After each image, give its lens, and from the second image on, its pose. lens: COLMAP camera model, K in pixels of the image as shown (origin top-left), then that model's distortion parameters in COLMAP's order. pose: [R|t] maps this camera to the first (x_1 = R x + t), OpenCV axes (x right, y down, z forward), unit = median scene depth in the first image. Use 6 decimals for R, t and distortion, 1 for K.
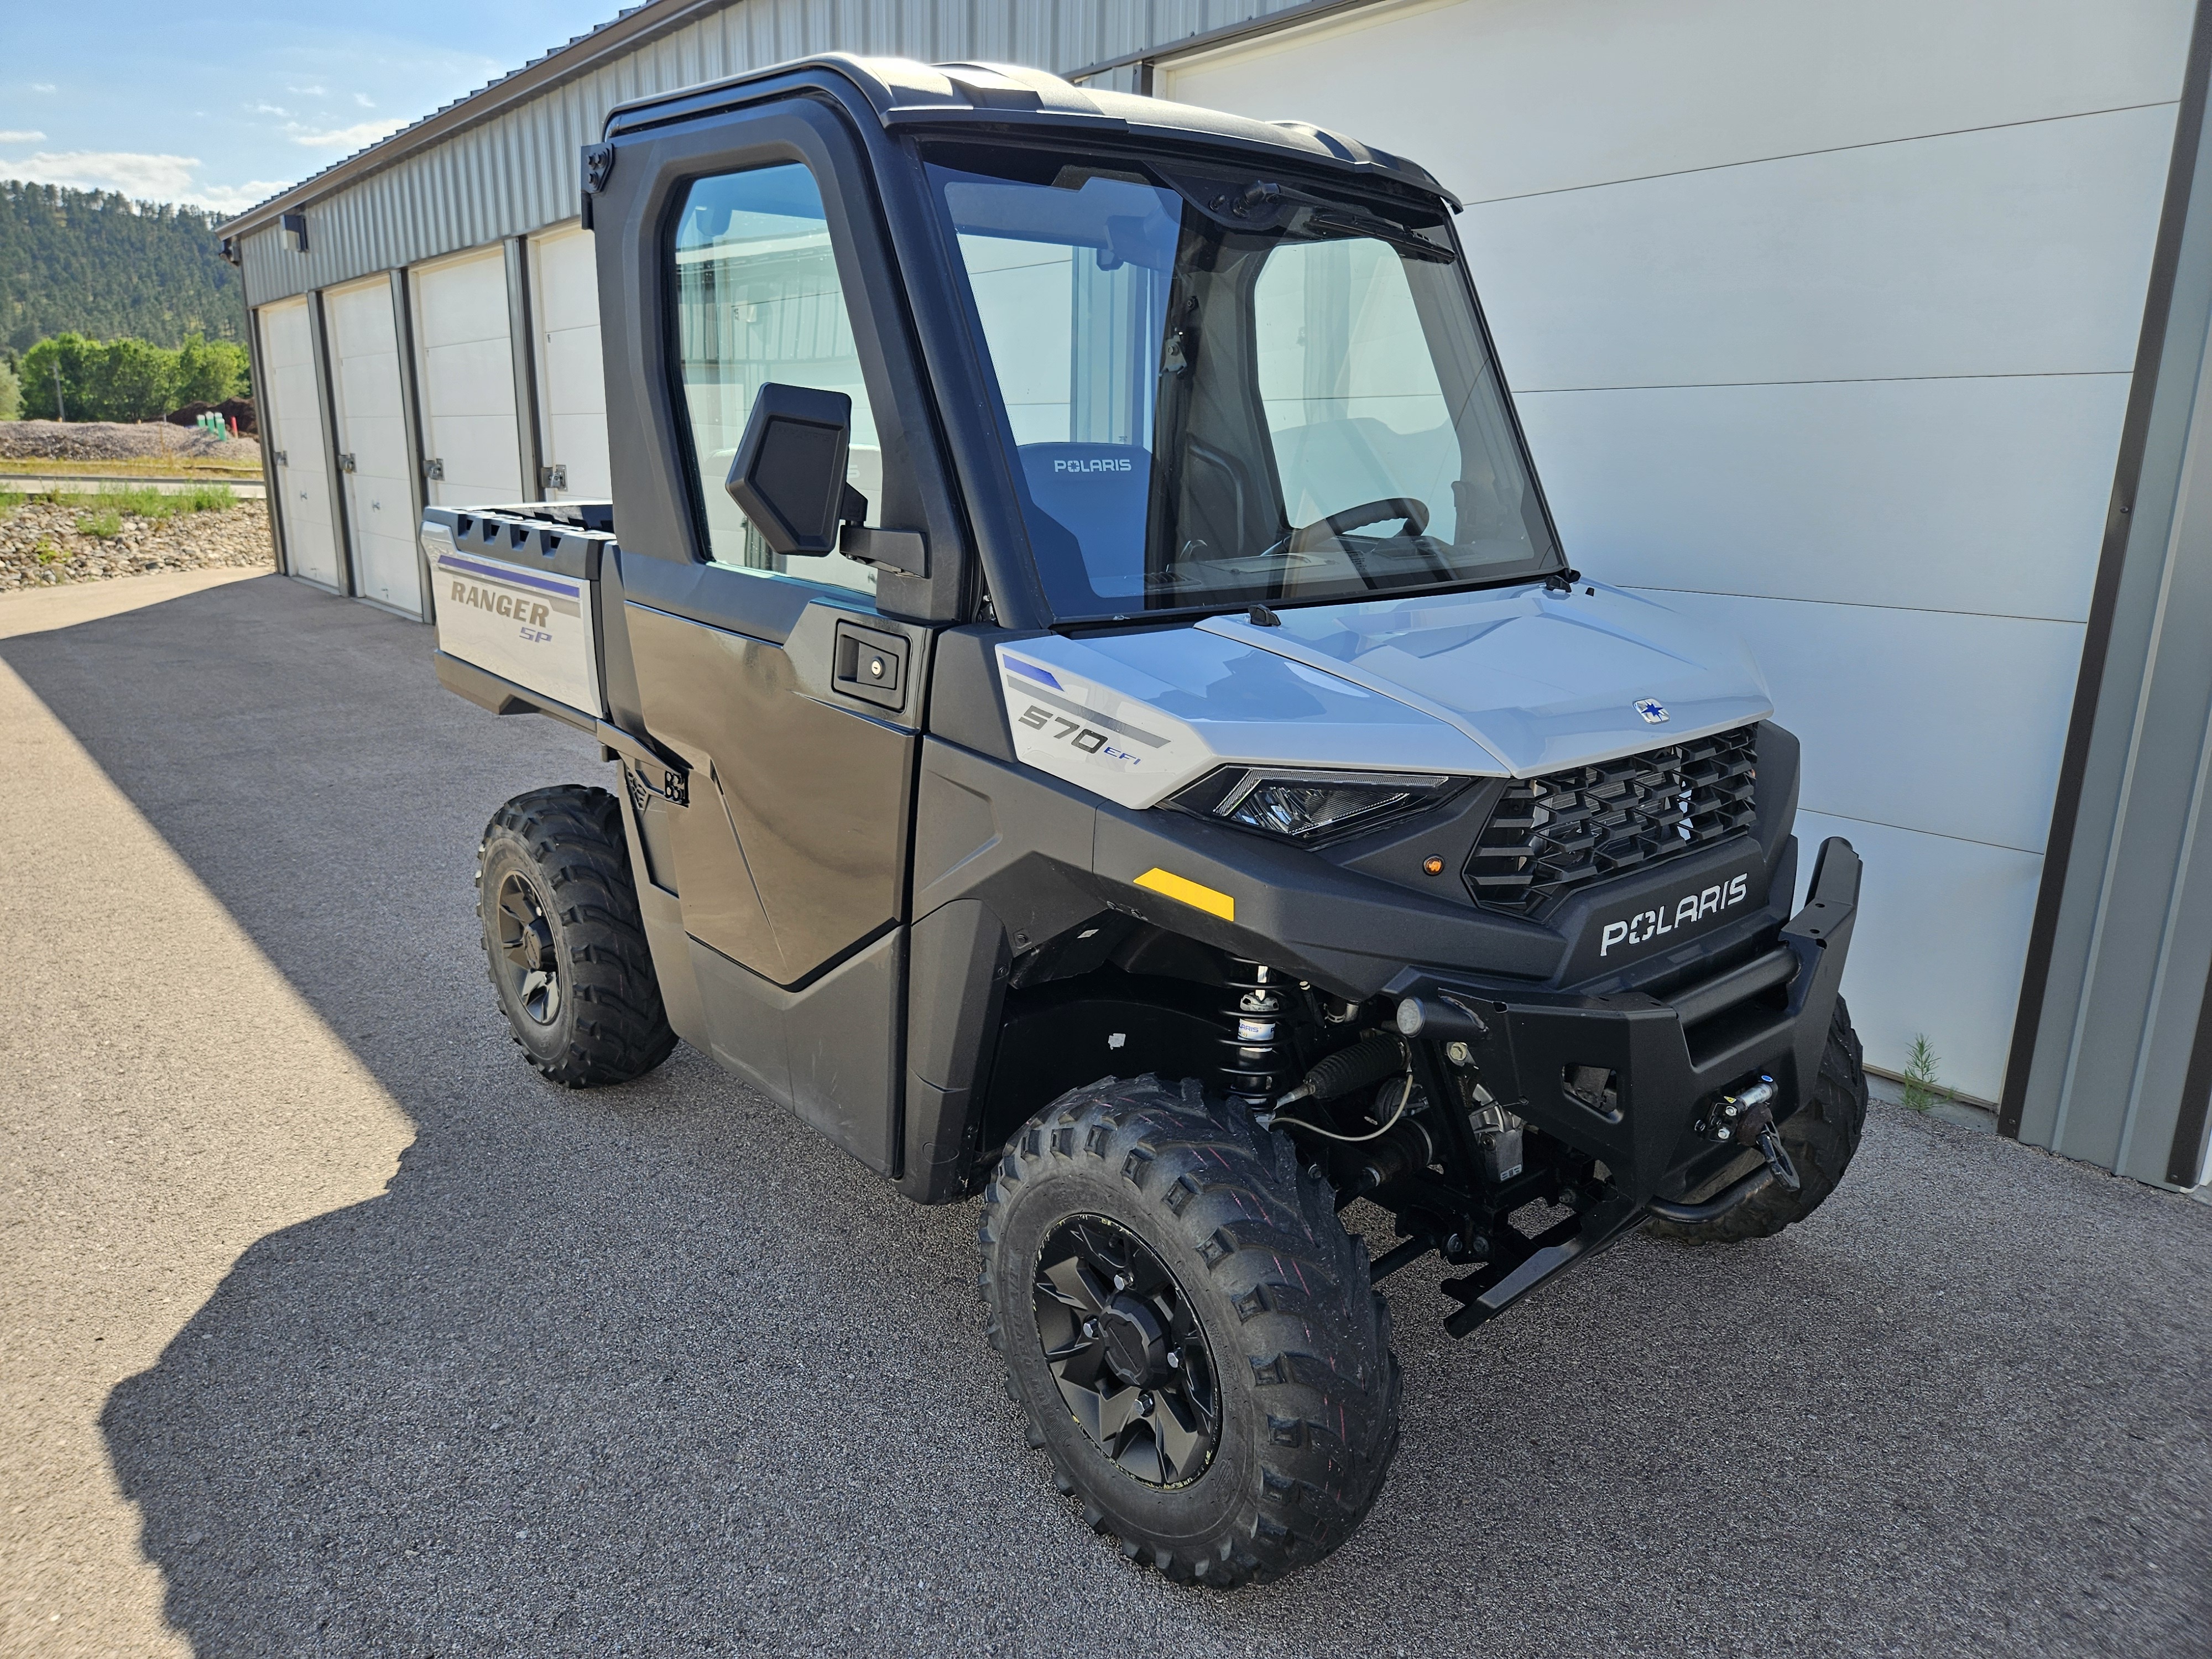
lens RADIAL K [[1531.3, 0, 1106.0], [0, 1531.3, 829.5], [0, 0, 1]] dist [0.006492, -0.000302]
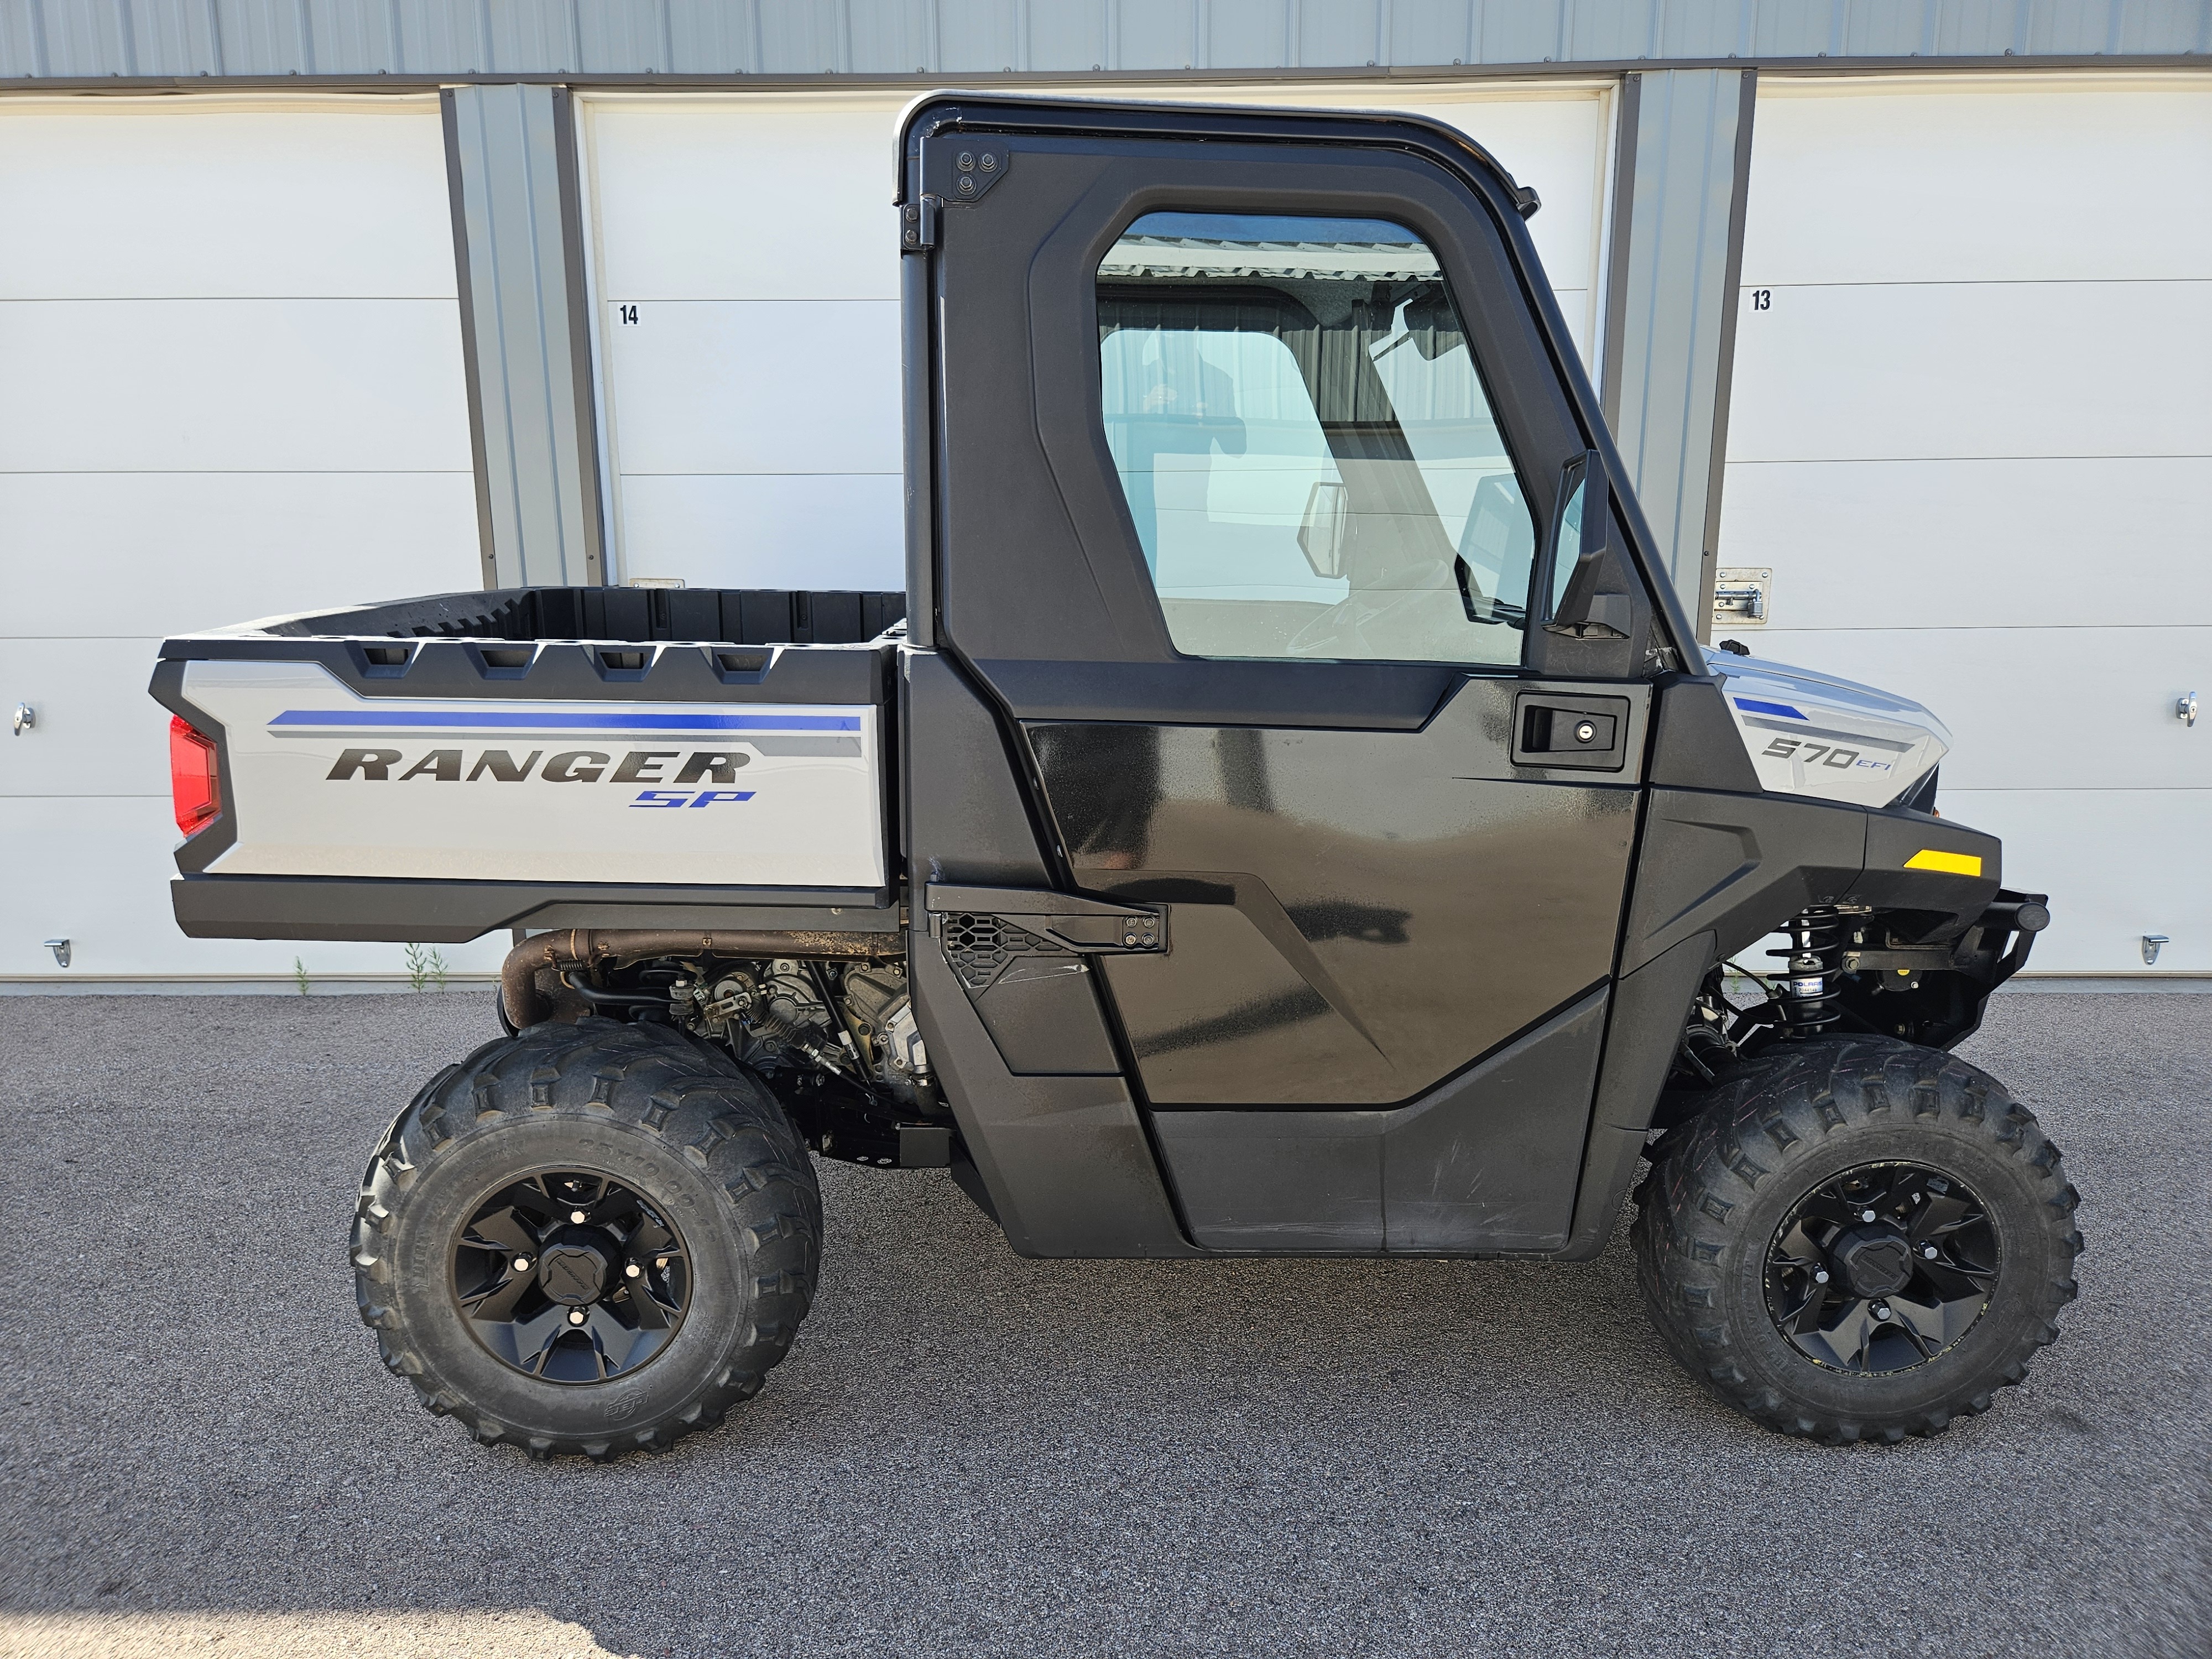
lens RADIAL K [[1489.4, 0, 1106.0], [0, 1489.4, 829.5], [0, 0, 1]] dist [0.006076, -0.000499]
pose [[0.635887, -0.169835, 0.752864, -1.113186], [0.203518, 0.977859, 0.048695, -0.158023], [-0.744465, 0.122257, 0.656373, 0.621591]]
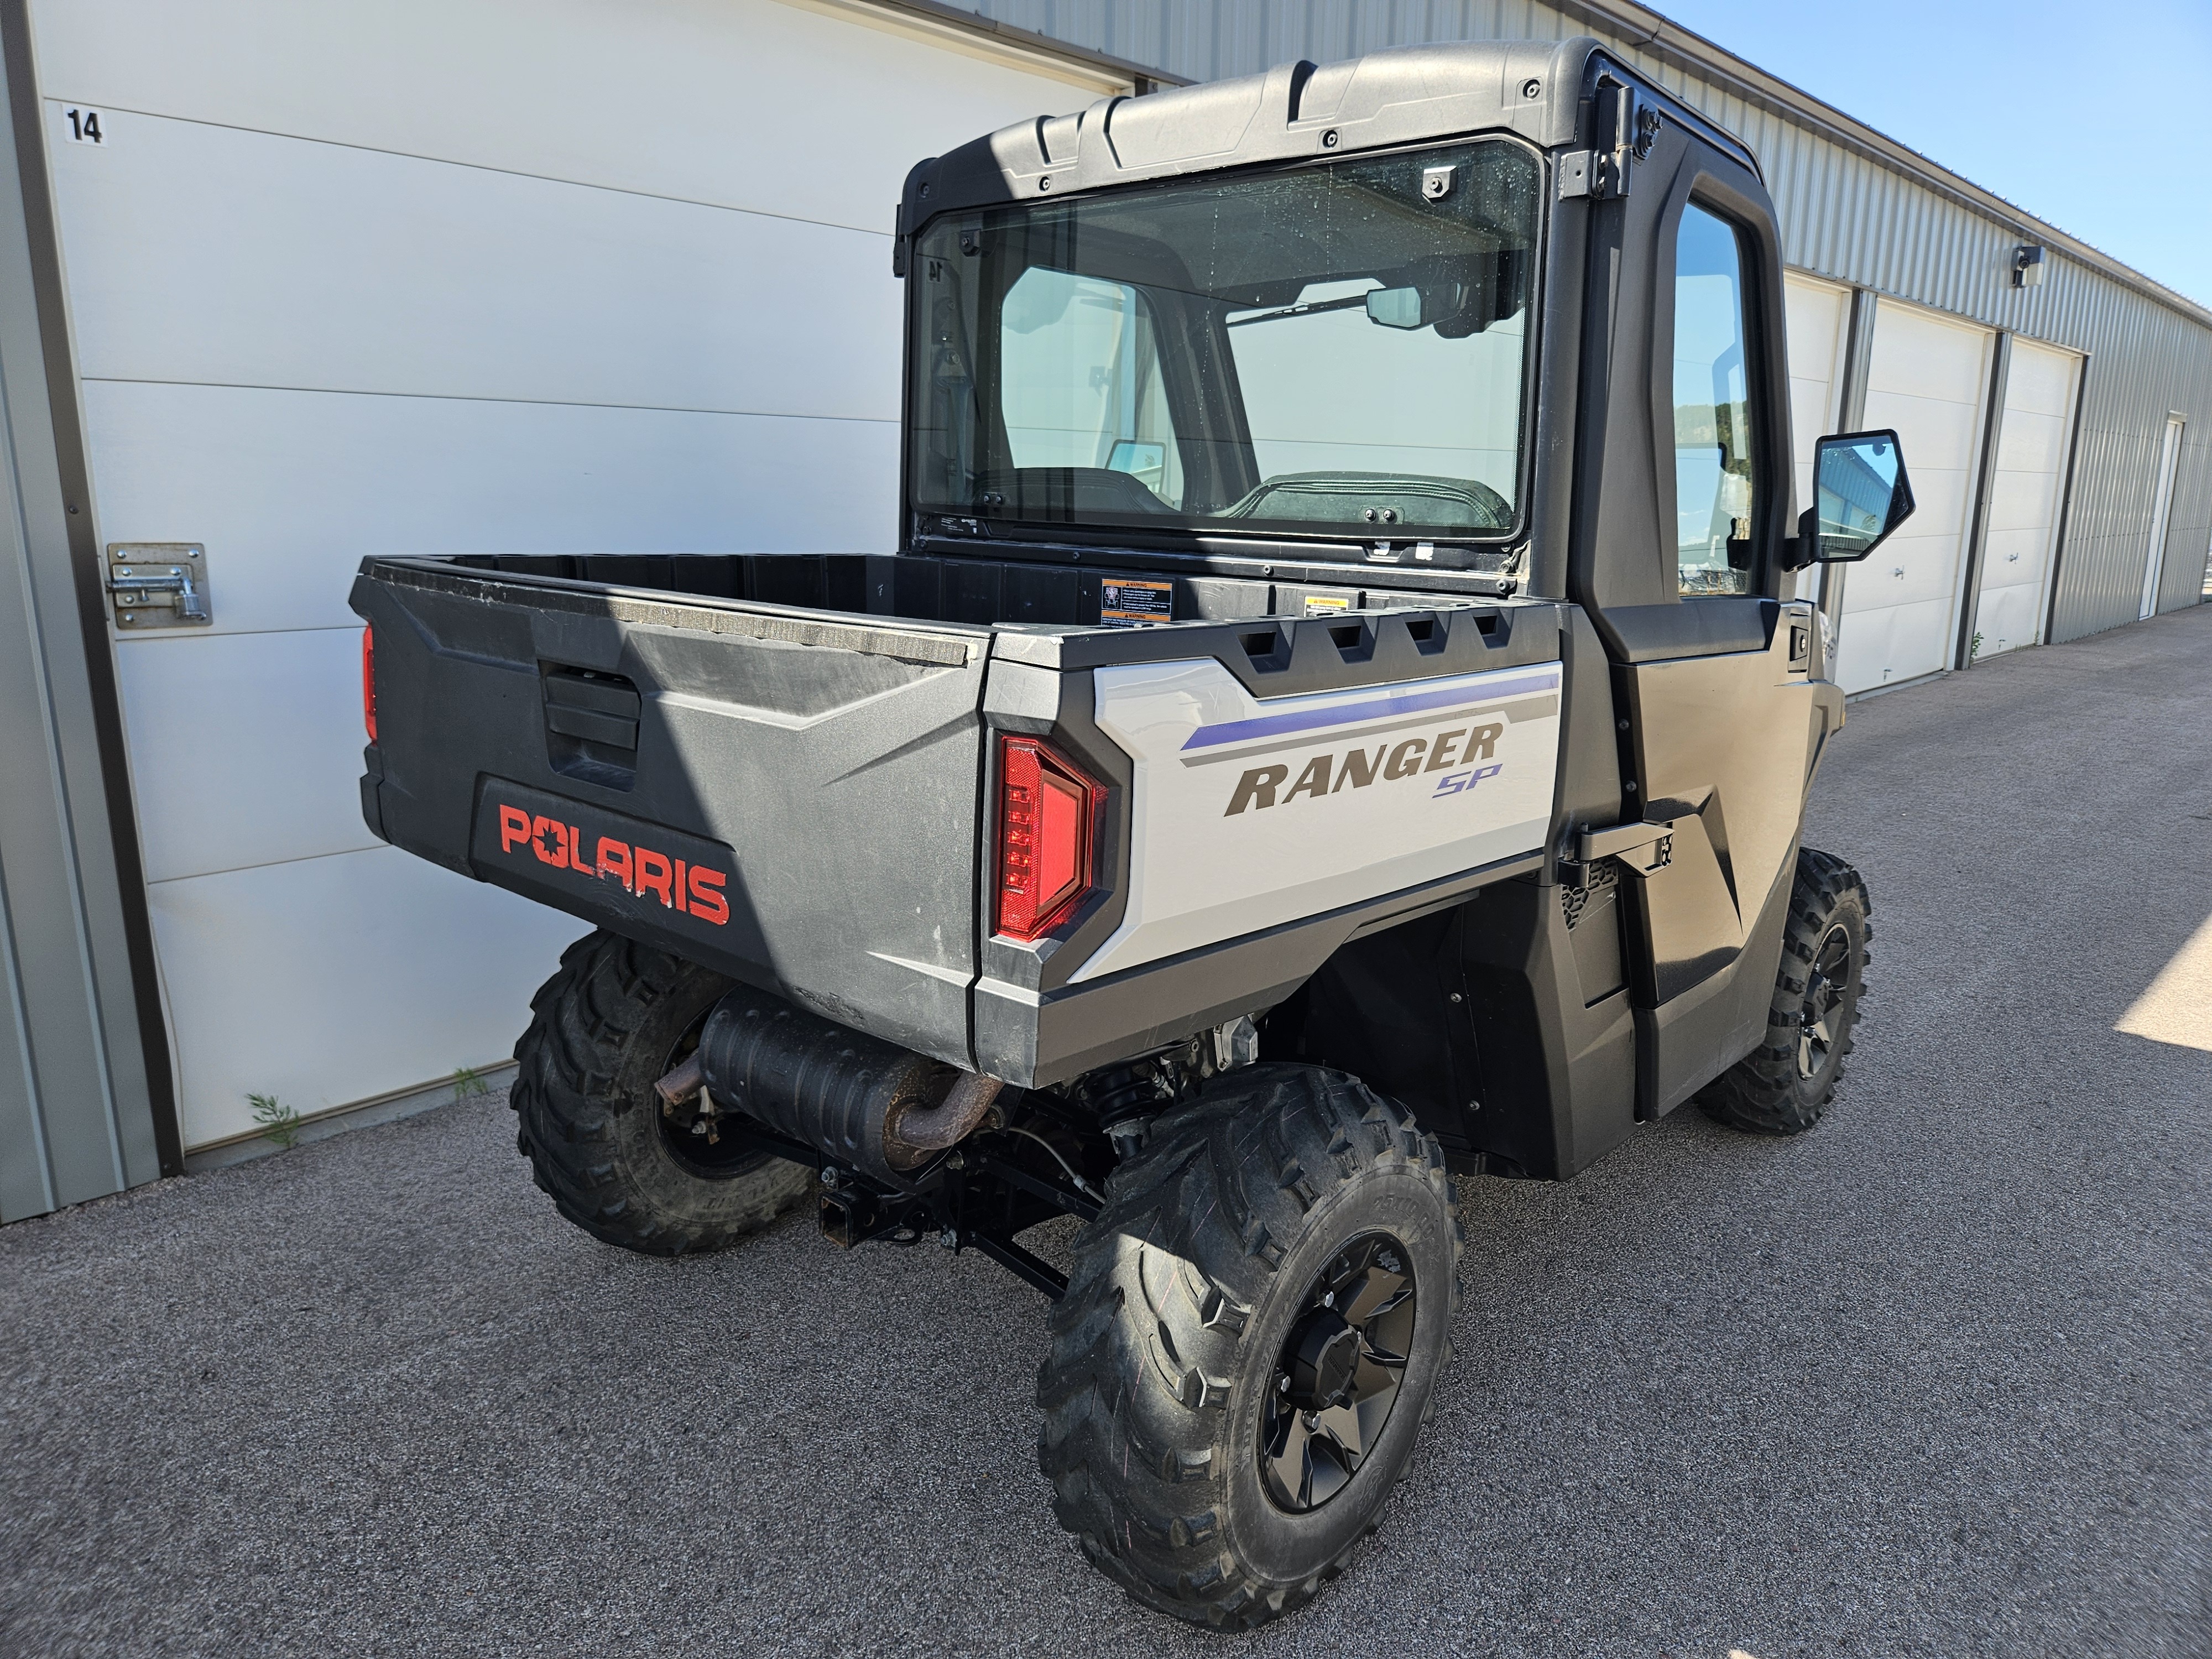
lens RADIAL K [[1531.3, 0, 1106.0], [0, 1531.3, 829.5], [0, 0, 1]] dist [0.006492, -0.000302]
pose [[-0.126534, -0.233566, 0.964073, -1.397590], [0.235747, 0.936959, 0.257938, -0.441775], [-0.963542, 0.259915, -0.063494, 1.735585]]
